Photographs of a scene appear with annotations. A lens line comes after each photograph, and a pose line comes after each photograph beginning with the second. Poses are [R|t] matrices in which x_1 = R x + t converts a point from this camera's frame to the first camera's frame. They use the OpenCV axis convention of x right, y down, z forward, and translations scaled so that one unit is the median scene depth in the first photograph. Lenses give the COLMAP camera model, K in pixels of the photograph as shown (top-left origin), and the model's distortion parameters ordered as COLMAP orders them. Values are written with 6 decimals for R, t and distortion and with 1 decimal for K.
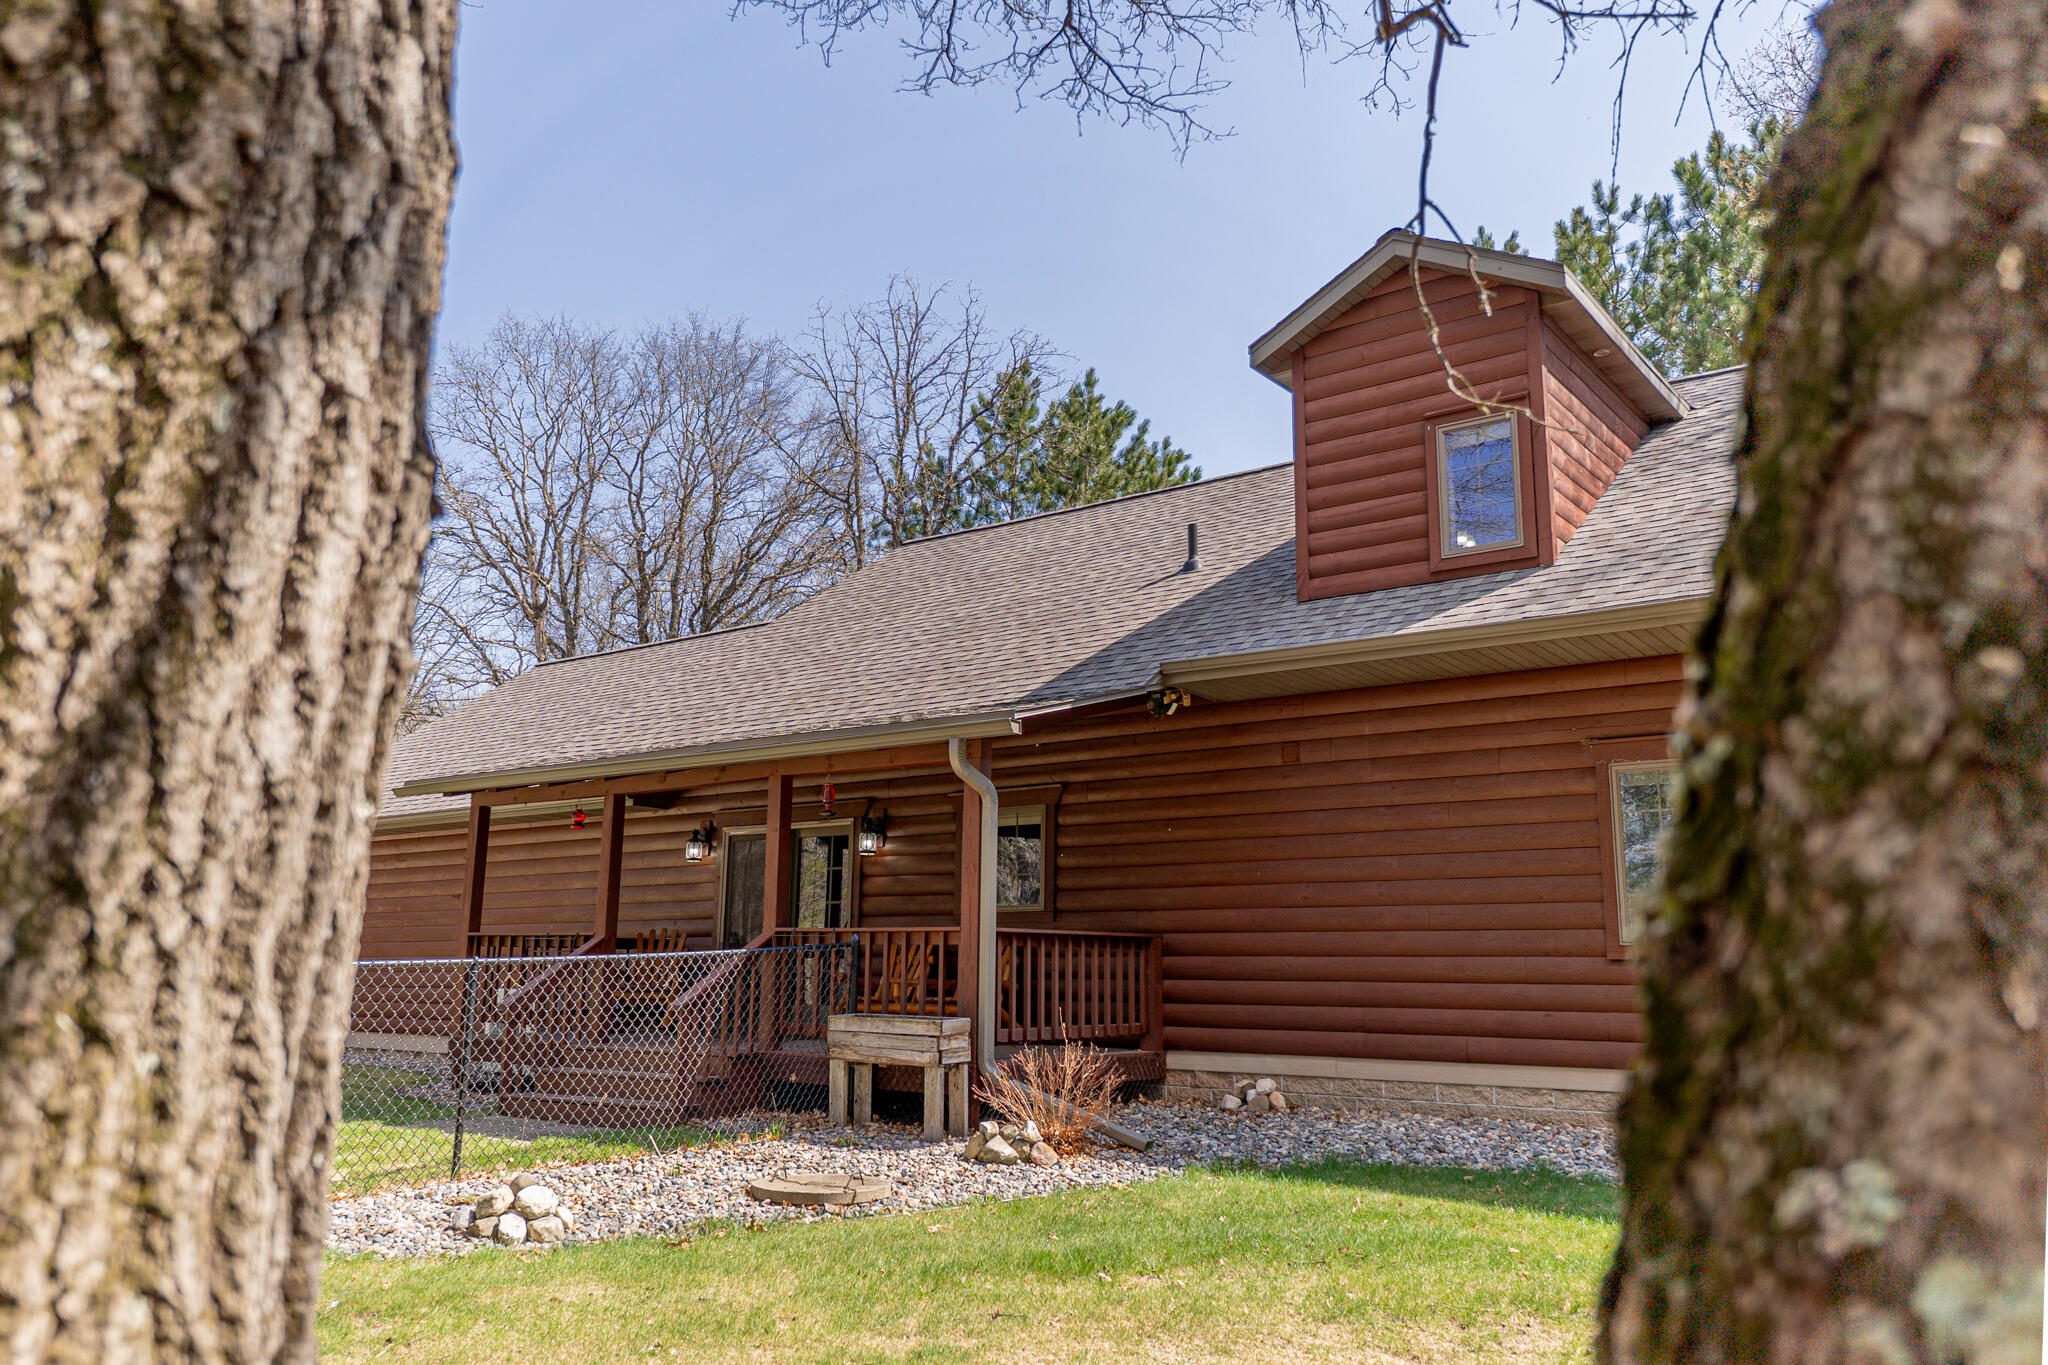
lens RADIAL K [[1522.4, 0, 1017.2], [0, 1522.4, 676.4], [0, 0, 1]] dist [-0.001324, 0.004581]
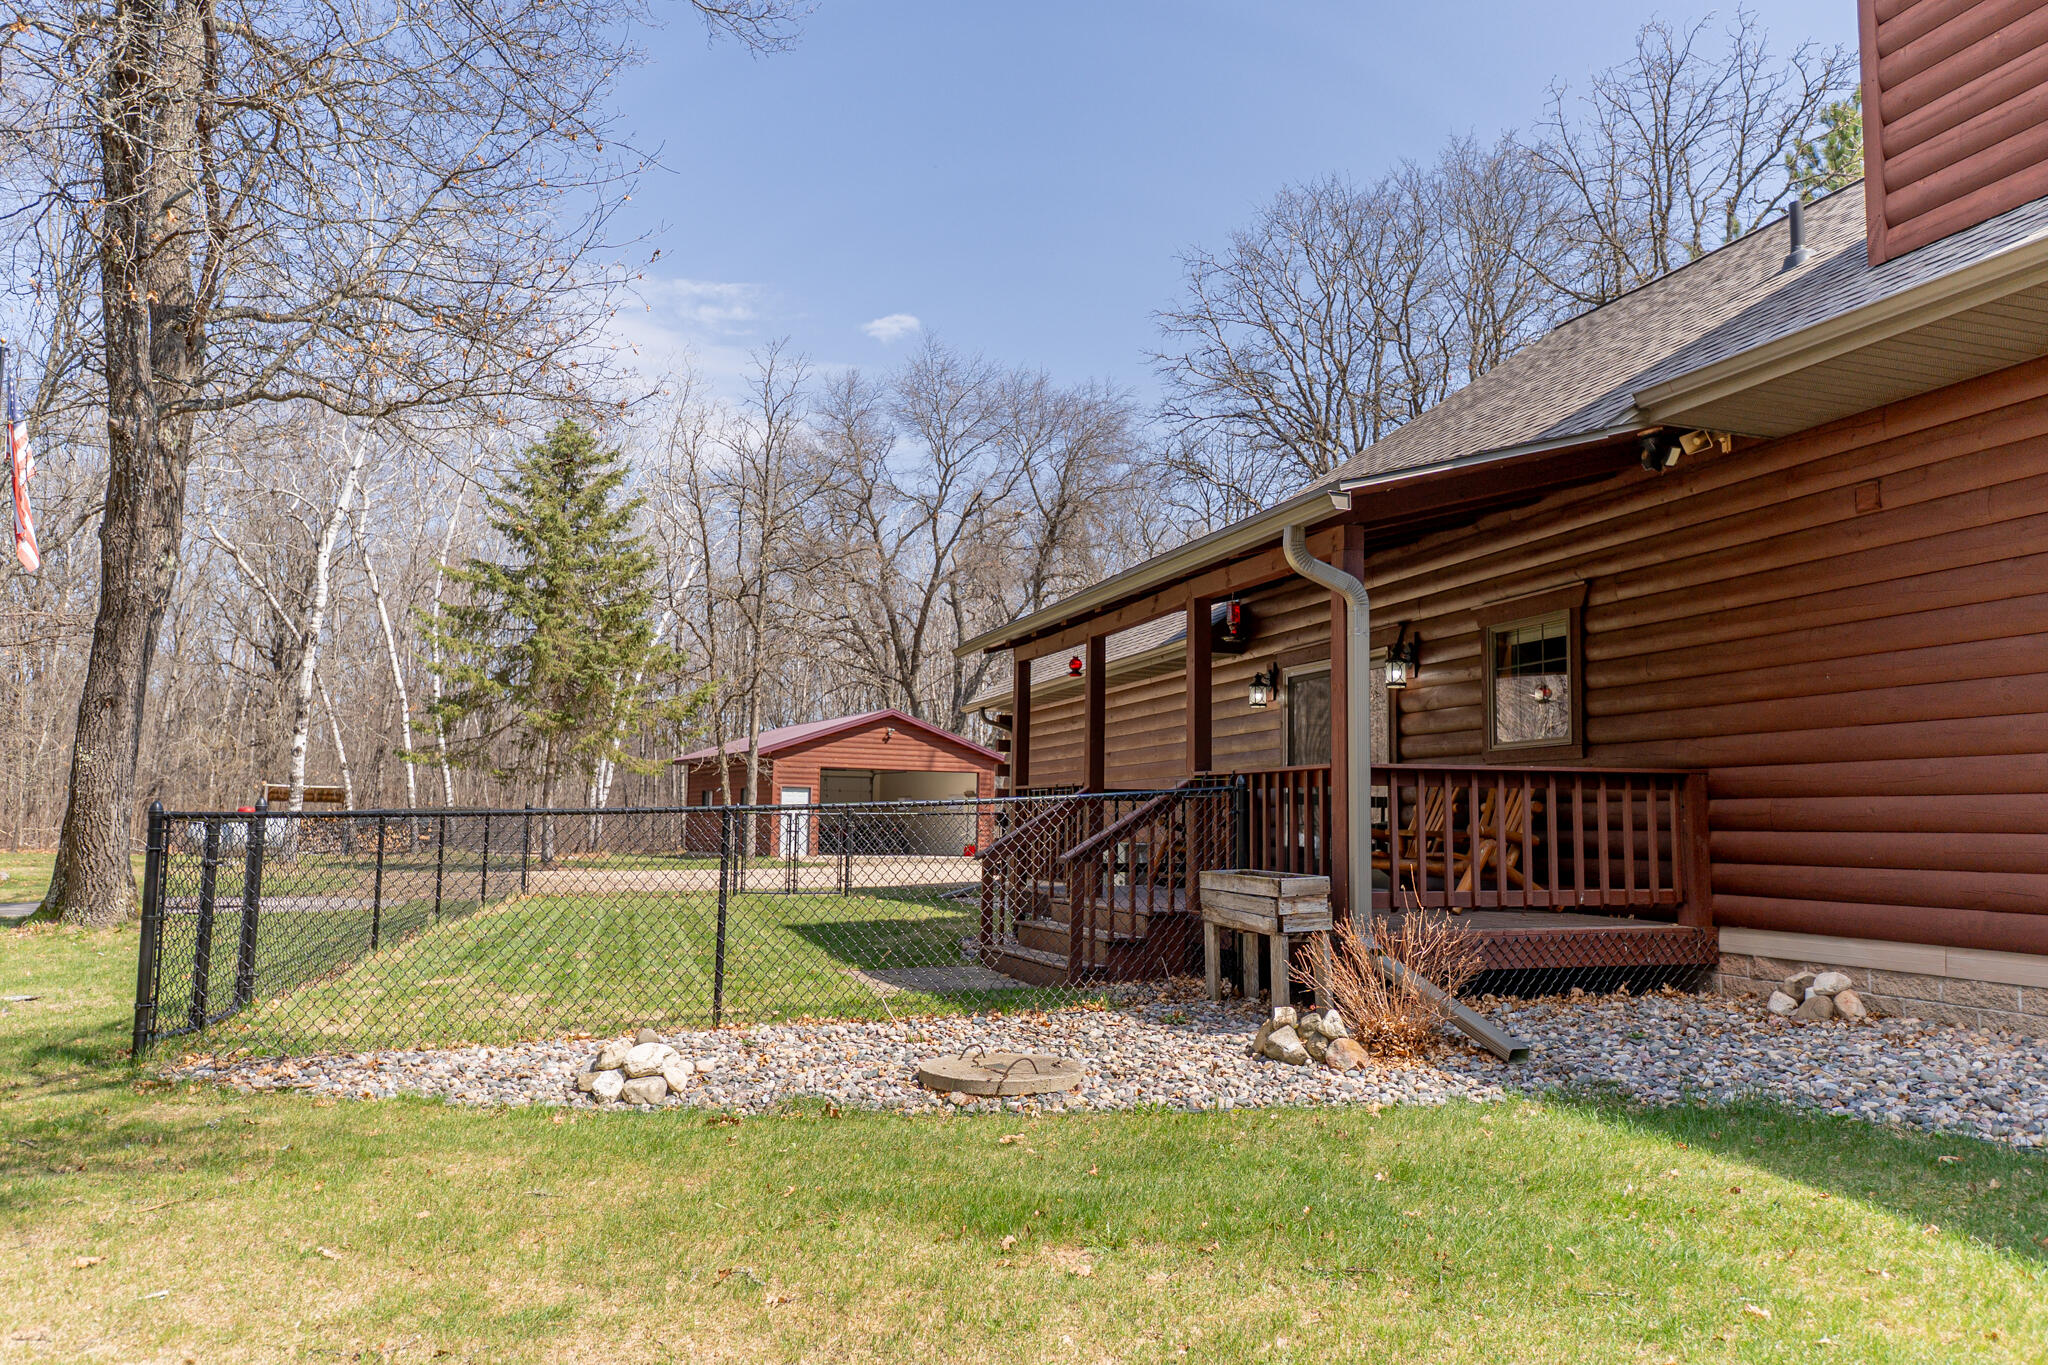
lens RADIAL K [[1467.5, 0, 1025.7], [0, 1467.5, 673.7], [0, 0, 1]] dist [0.005339, 0.004154]
pose [[0.818667, -0.062015, -0.570911, 0.237163], [0.109567, 0.992757, 0.049278, 0.054064], [0.563720, -0.102895, 0.819532, 0.247318]]
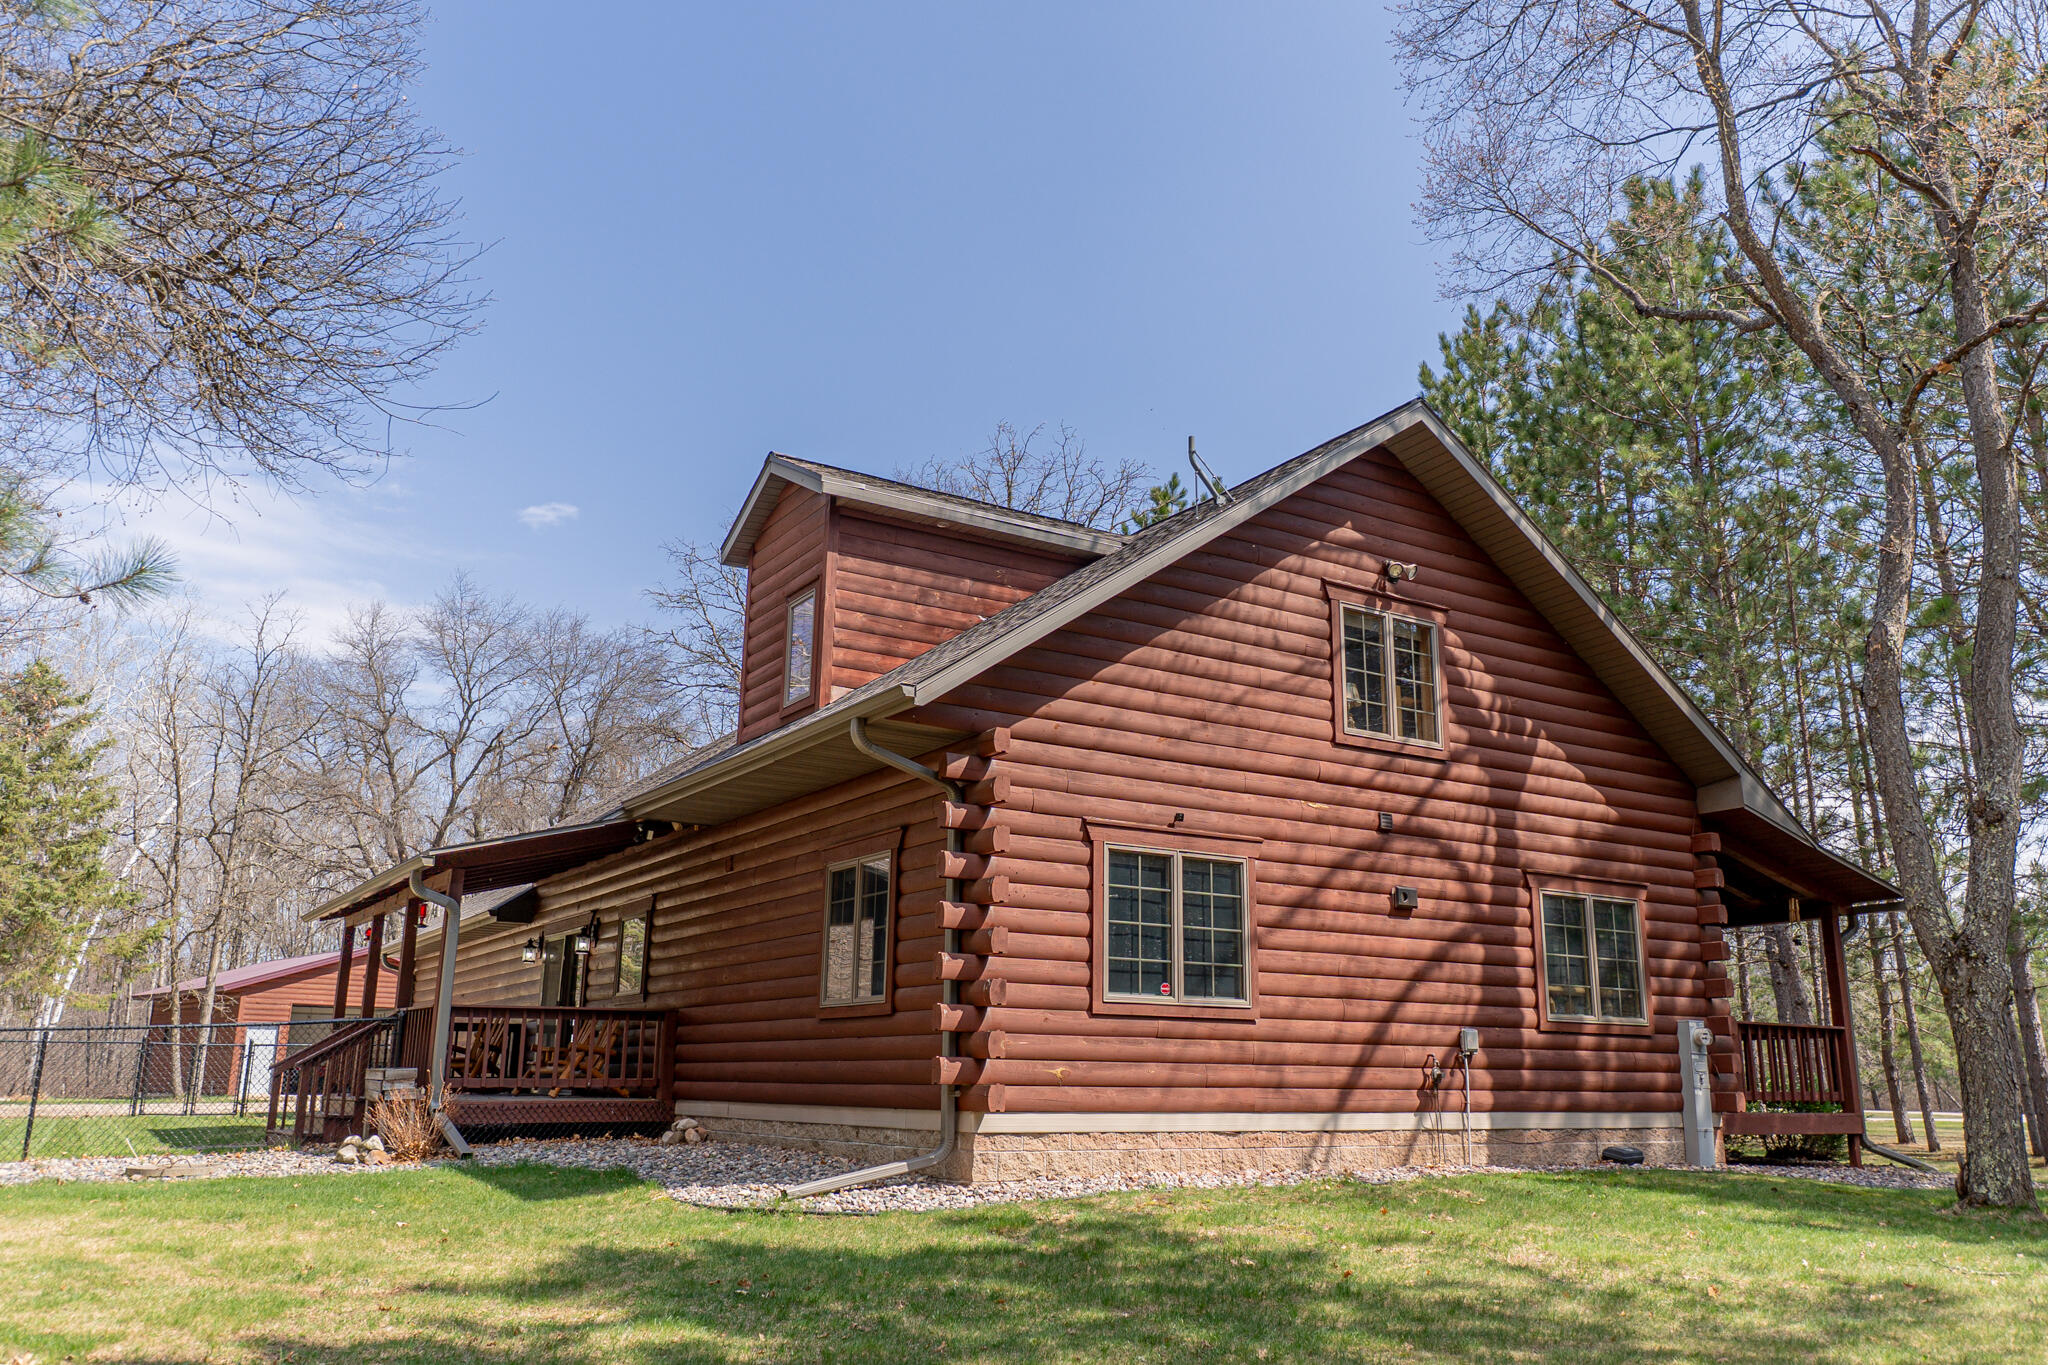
lens RADIAL K [[1570.6, 0, 1028.6], [0, 1570.6, 694.8], [0, 0, 1]] dist [0.000490, 0.005801]
pose [[0.936122, -0.086836, -0.340787, 0.864373], [0.070308, 0.995684, -0.060580, 0.005671], [0.344577, 0.032750, 0.938187, -0.156955]]
